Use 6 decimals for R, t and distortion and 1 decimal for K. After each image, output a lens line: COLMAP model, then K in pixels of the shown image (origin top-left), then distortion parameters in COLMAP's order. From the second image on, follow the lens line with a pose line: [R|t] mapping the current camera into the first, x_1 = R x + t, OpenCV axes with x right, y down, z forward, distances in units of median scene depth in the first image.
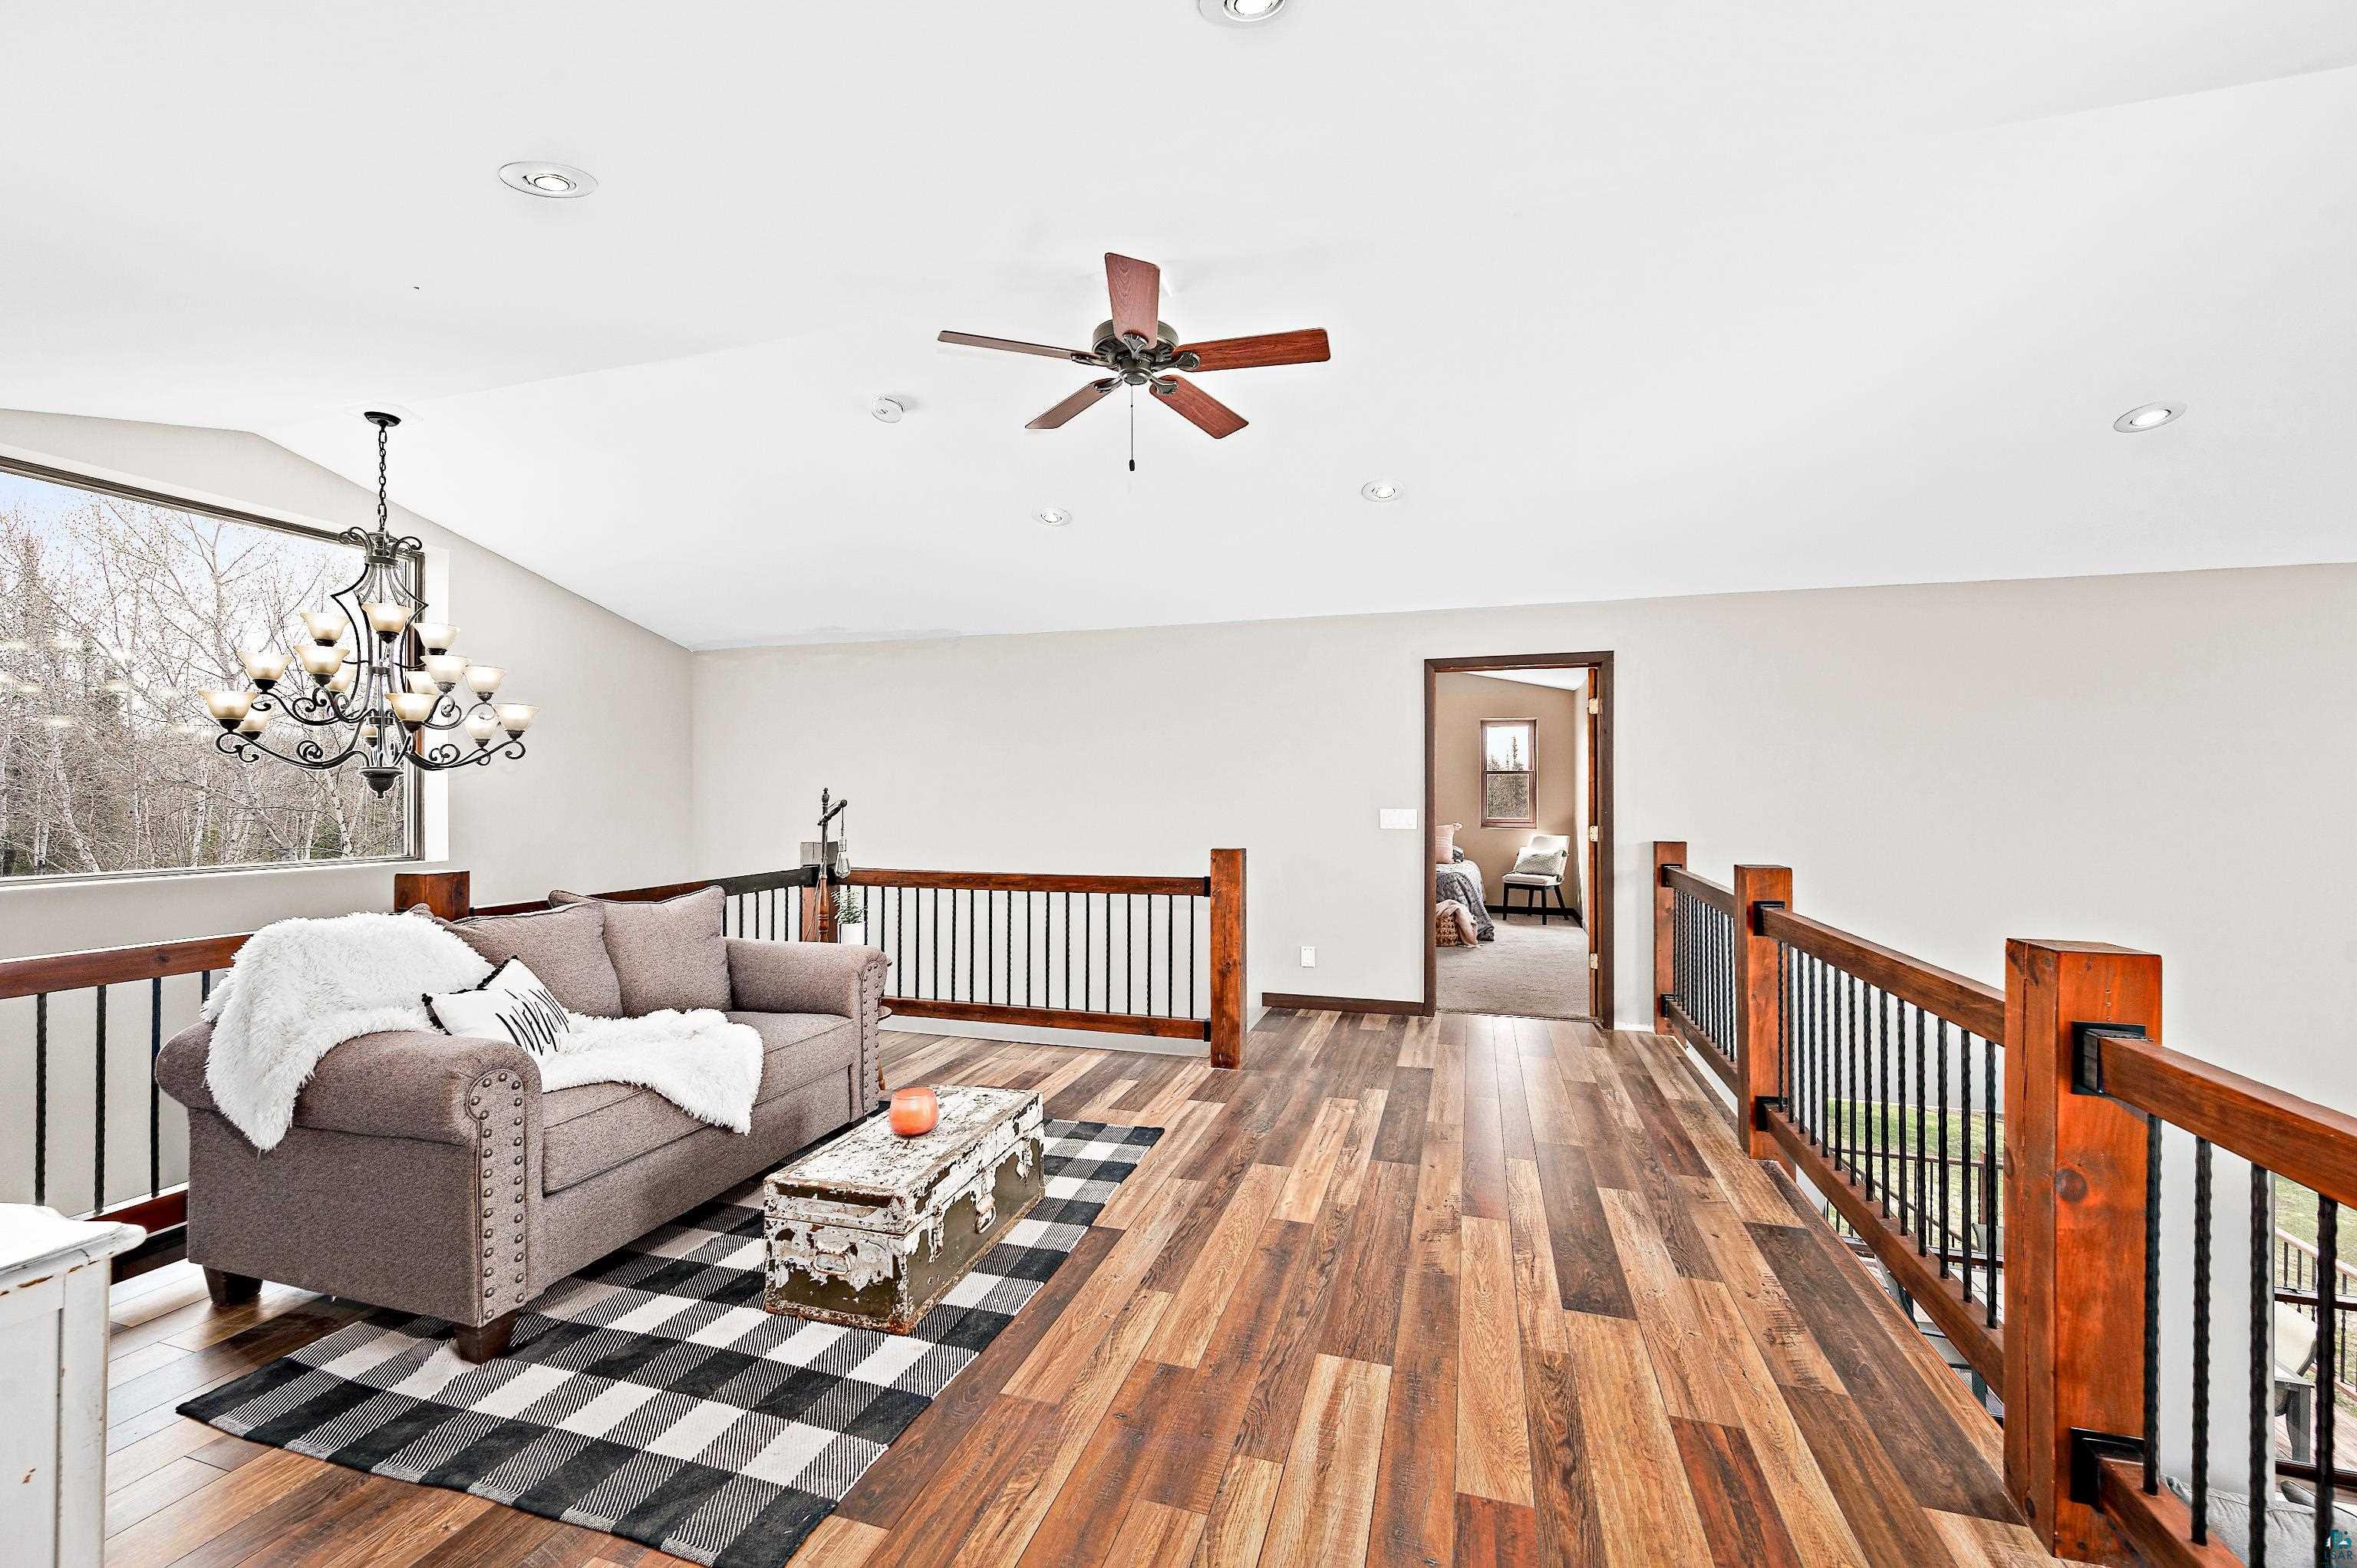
lens RADIAL K [[949.1, 0, 1178.0], [0, 949.1, 782.6], [0, 0, 1]] dist [-0.004127, 0.000660]
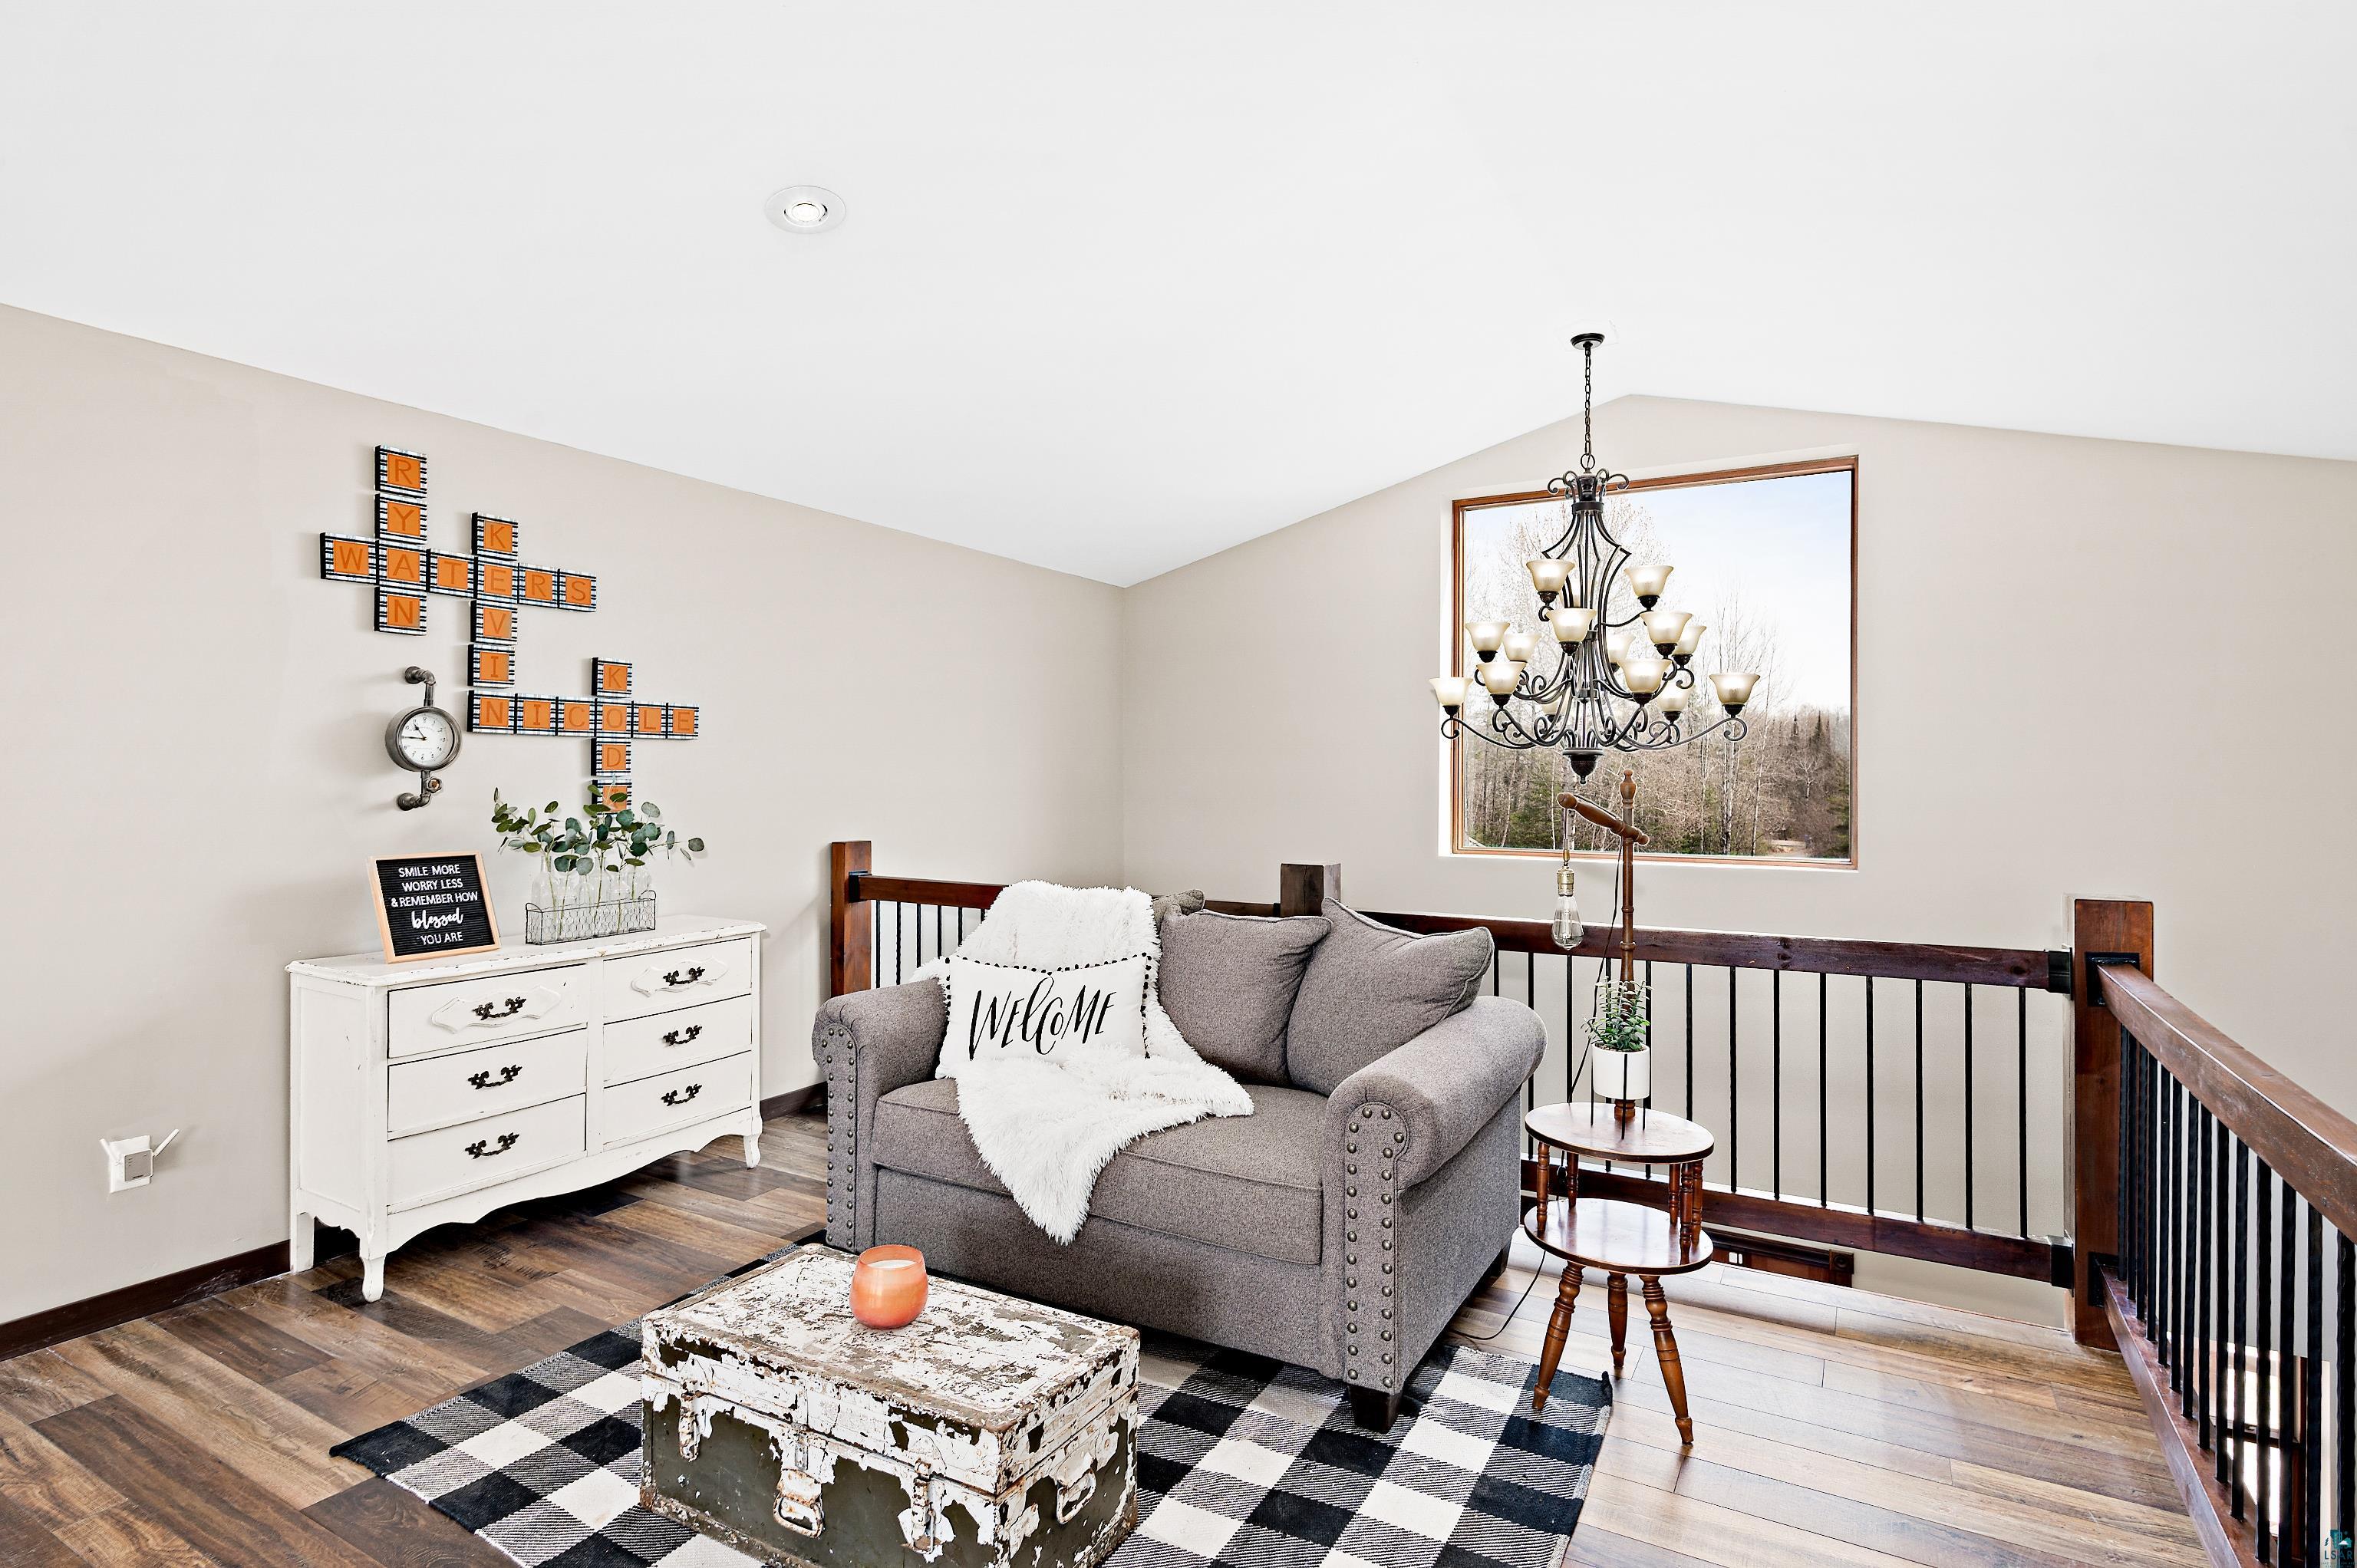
lens RADIAL K [[1188.7, 0, 1174.4], [0, 1188.7, 780.8], [0, 0, 1]] dist [-0.007715, -0.000850]
pose [[-0.226172, -0.002757, -0.974084, 0.459465], [0.001822, 0.999993, -0.003254, 0.022502], [0.974086, -0.002511, -0.226165, 1.441916]]
